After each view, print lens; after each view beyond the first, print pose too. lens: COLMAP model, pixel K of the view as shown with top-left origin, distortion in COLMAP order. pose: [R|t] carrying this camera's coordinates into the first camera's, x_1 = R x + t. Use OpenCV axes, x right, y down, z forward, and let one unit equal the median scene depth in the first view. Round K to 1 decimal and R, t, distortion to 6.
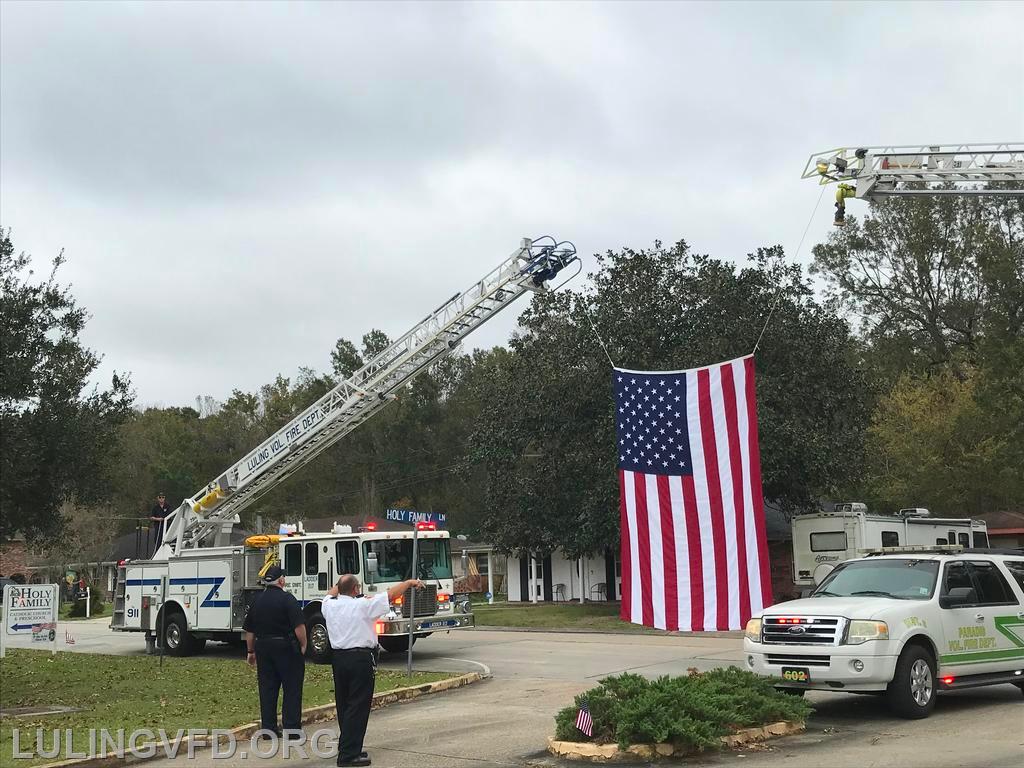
lens RADIAL K [[1190.3, 0, 505.8], [0, 1190.3, 379.4], [0, 0, 1]] dist [0.189266, -0.623412]
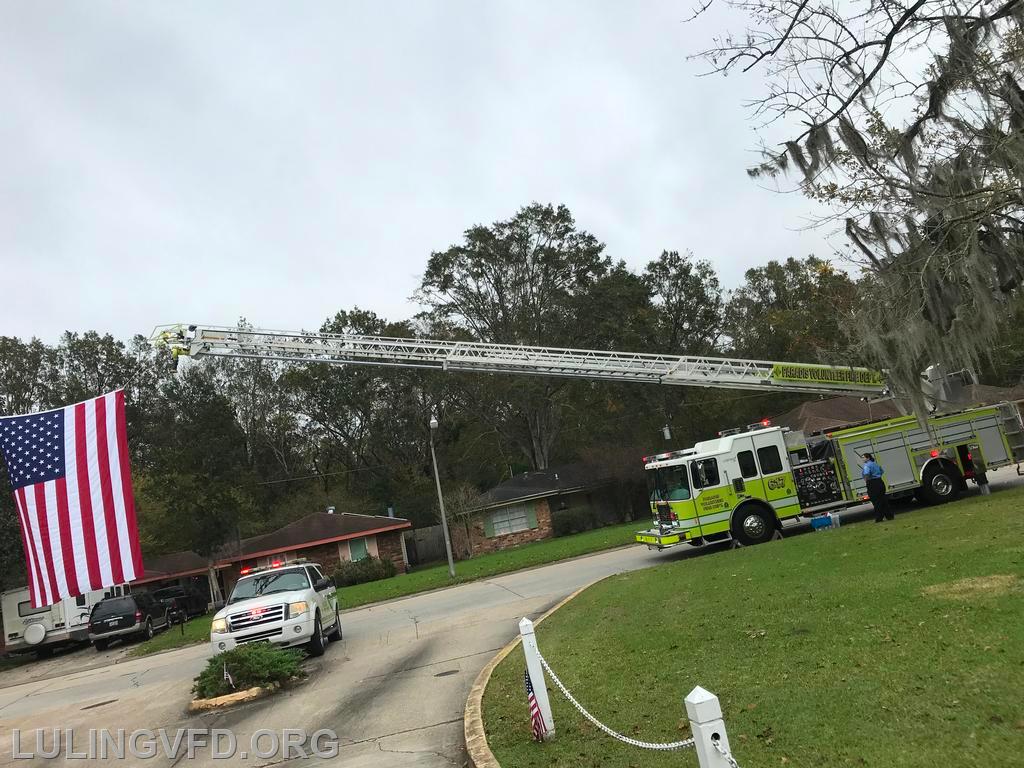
lens RADIAL K [[834.4, 0, 519.3], [0, 834.4, 375.7], [0, 0, 1]] dist [0.023790, -0.030258]
pose [[0.591339, 0.043950, 0.805225, -0.211253], [0.060451, 0.993288, -0.098609, 0.006559], [-0.804154, 0.106988, 0.584713, 0.004769]]
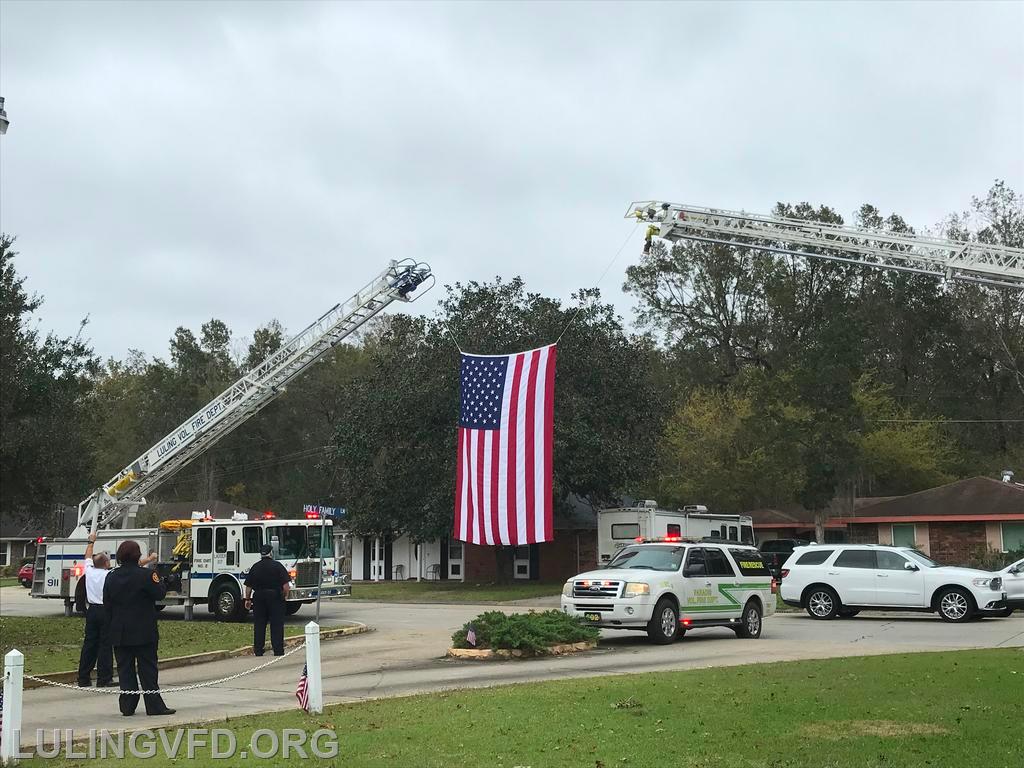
lens RADIAL K [[1190.3, 0, 505.8], [0, 1190.3, 379.4], [0, 0, 1]] dist [0.189266, -0.623412]
pose [[0.988075, 0.036715, 0.149529, -0.053953], [-0.038575, 0.999210, 0.009562, -0.035401], [-0.149060, -0.015216, 0.988711, -0.241360]]
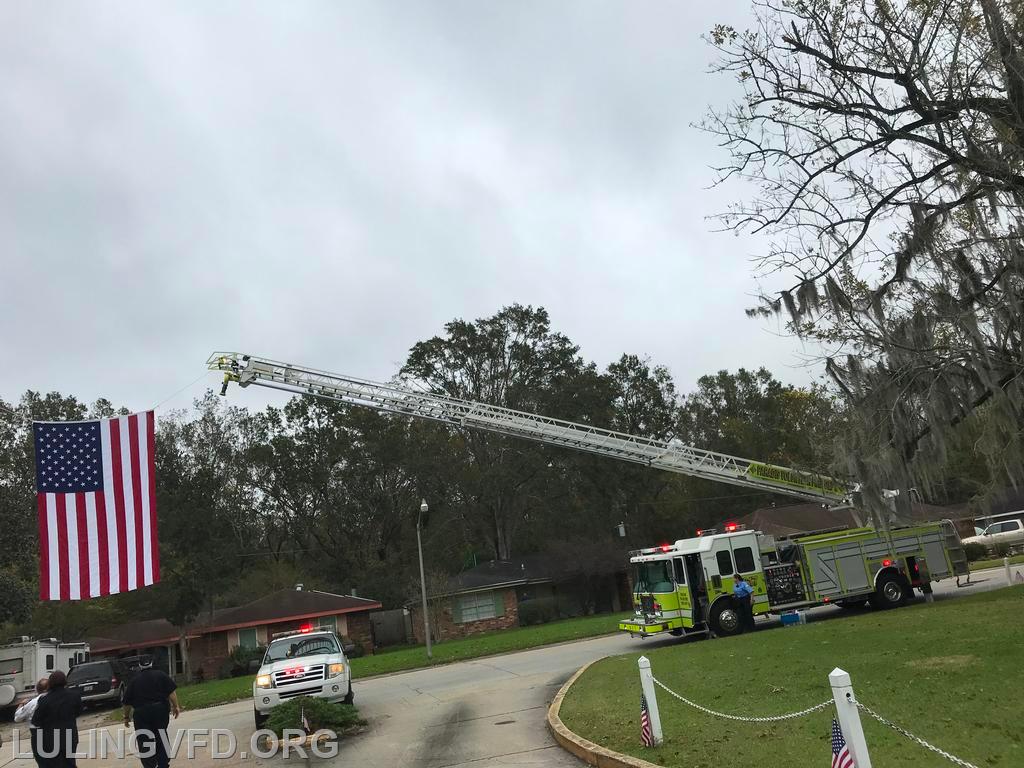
lens RADIAL K [[836.4, 0, 524.3], [0, 836.4, 380.6], [0, 0, 1]] dist [0.011518, -0.006722]
pose [[0.527172, 0.165508, 0.833485, -0.310490], [0.002181, 0.980582, -0.196096, 0.009008], [-0.849756, 0.105194, 0.516574, 0.006911]]
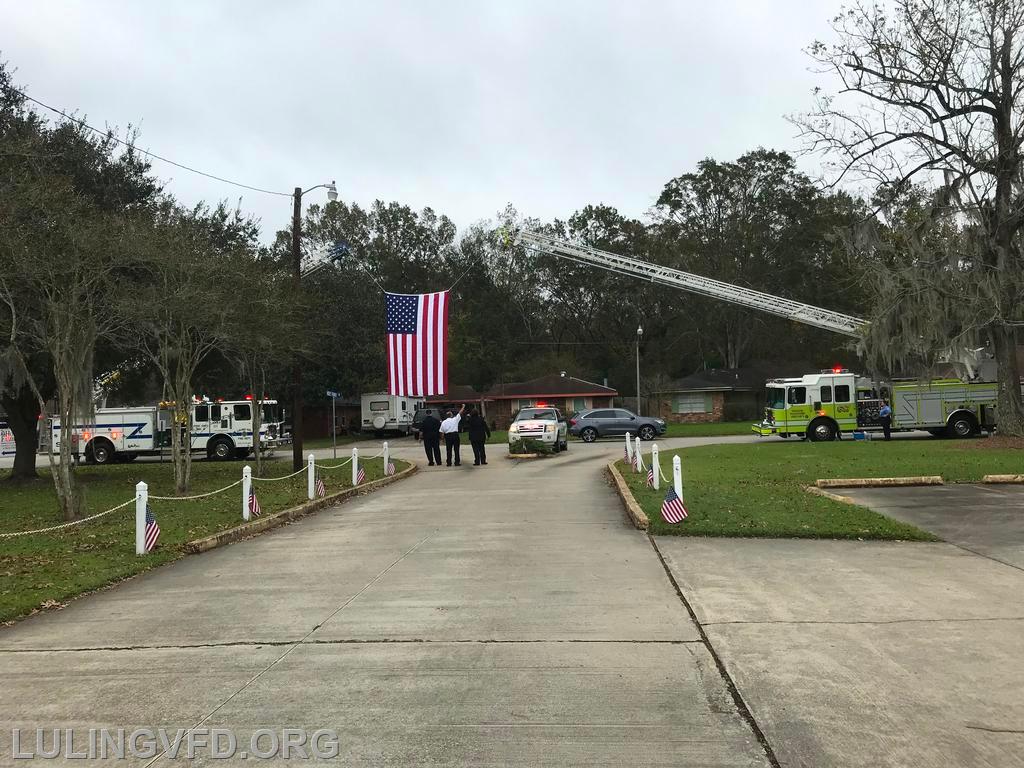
lens RADIAL K [[826.0, 0, 532.9], [0, 826.0, 383.7], [0, 0, 1]] dist [0.043672, -0.090735]
pose [[0.771781, 0.020458, 0.635559, -0.553414], [-0.085423, 0.993758, 0.071745, -0.039228], [-0.630124, -0.109663, 0.768712, -0.351288]]
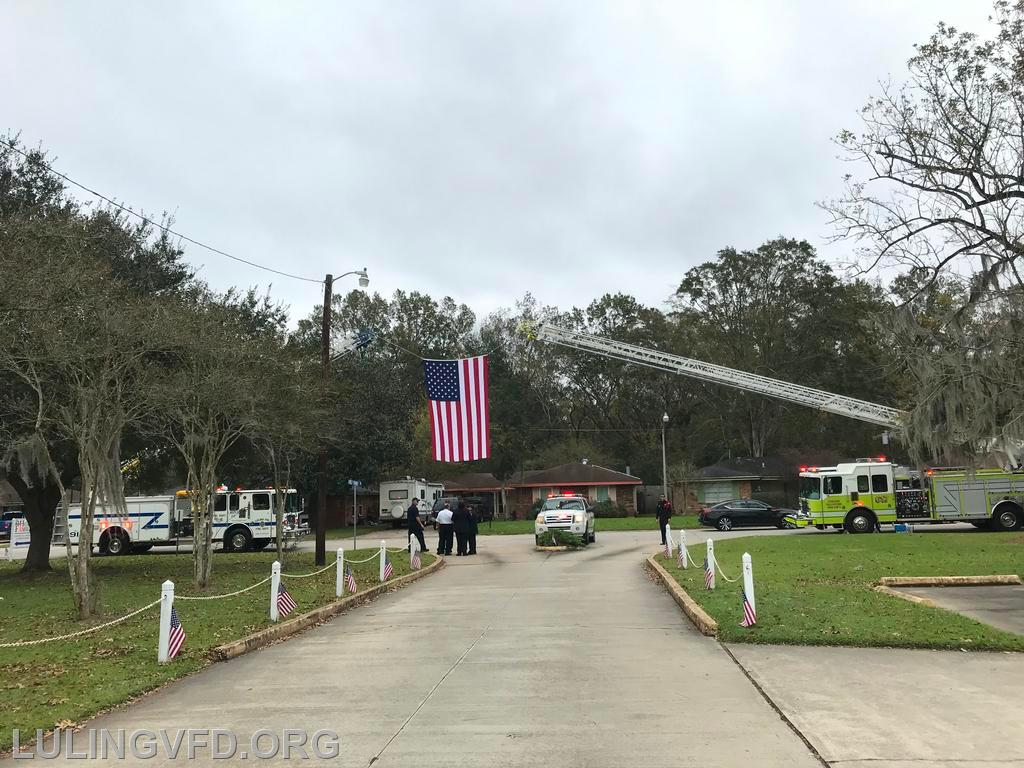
lens RADIAL K [[829.5, 0, 534.2], [0, 829.5, 383.4], [0, 0, 1]] dist [0.037859, -0.073325]
pose [[0.782318, 0.087573, 0.616692, -0.552696], [-0.085801, 0.995780, -0.032560, -0.037171], [-0.616941, -0.027440, 0.786531, -0.326707]]
